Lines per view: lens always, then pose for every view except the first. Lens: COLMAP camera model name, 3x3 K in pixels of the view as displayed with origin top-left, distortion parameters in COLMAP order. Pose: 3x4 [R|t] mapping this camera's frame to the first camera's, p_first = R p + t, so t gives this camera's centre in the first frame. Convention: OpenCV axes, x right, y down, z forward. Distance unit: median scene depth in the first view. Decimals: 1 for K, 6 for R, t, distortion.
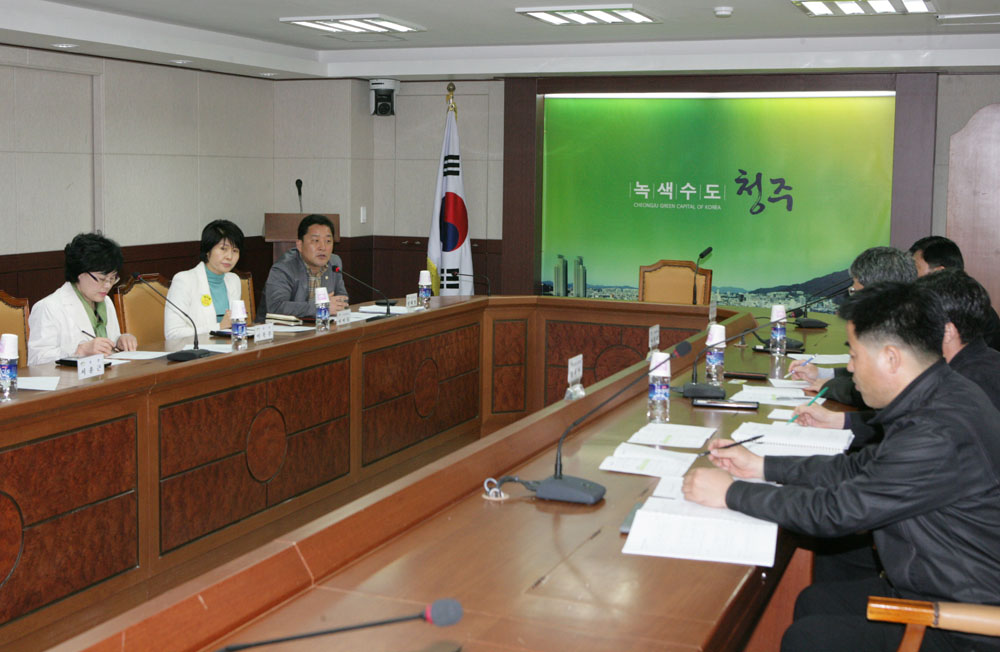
lens RADIAL K [[1237.5, 0, 500.0], [0, 1237.5, 326.0], [0, 0, 1]] dist [-0.007068, -0.007982]
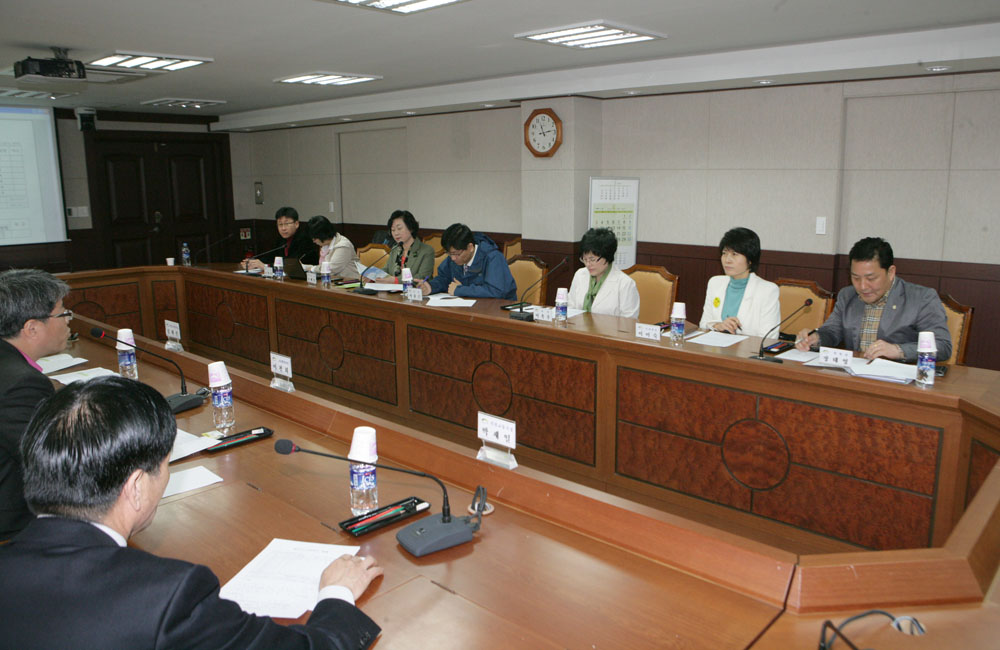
lens RADIAL K [[755.4, 0, 500.0], [0, 755.4, 325.0], [0, 0, 1]] dist [0.000334, 0.000981]
pose [[-0.337905, 0.172653, -0.925209, 0.497092], [-0.117258, 0.967649, 0.223398, -0.140324], [0.933847, 0.183975, -0.306728, 1.103527]]
